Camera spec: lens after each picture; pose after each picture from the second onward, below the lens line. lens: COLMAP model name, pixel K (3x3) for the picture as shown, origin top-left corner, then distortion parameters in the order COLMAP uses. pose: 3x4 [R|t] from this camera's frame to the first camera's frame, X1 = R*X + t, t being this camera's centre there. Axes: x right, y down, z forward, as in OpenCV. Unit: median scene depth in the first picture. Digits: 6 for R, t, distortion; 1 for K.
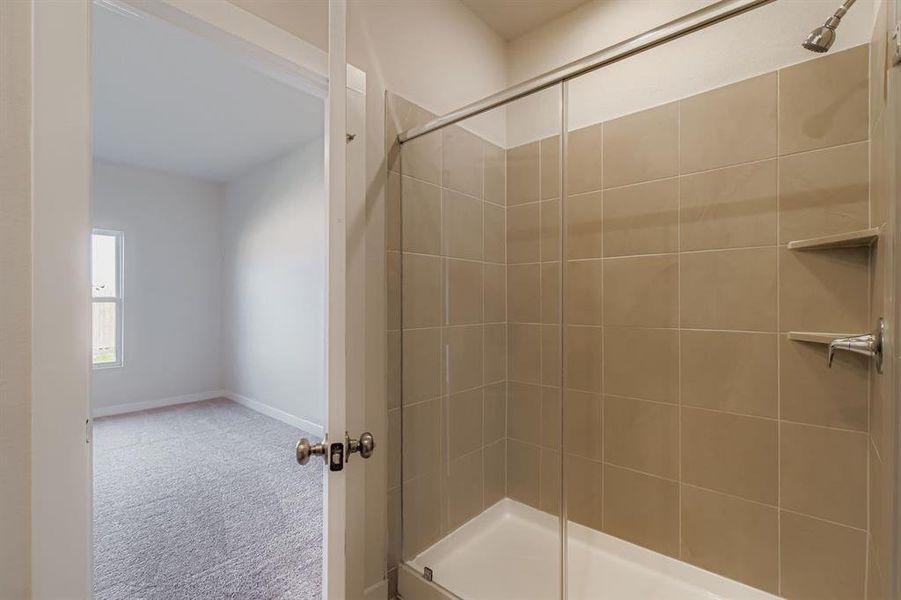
lens RADIAL K [[408.8, 0, 454.9], [0, 408.8, 300.1], [0, 0, 1]] dist [0.001079, 0.000268]
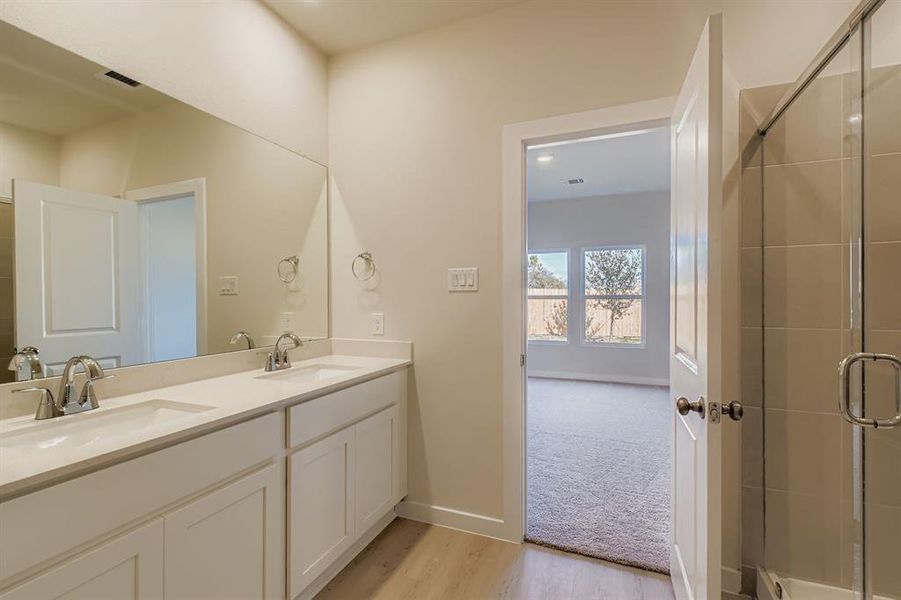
lens RADIAL K [[408.8, 0, 454.9], [0, 408.8, 300.1], [0, 0, 1]] dist [0.001079, 0.000268]
pose [[0.328051, 0.003139, -0.944655, 0.543247], [0.002376, 0.999989, 0.004148, 0.001161], [0.944657, -0.003605, 0.328039, -0.002581]]
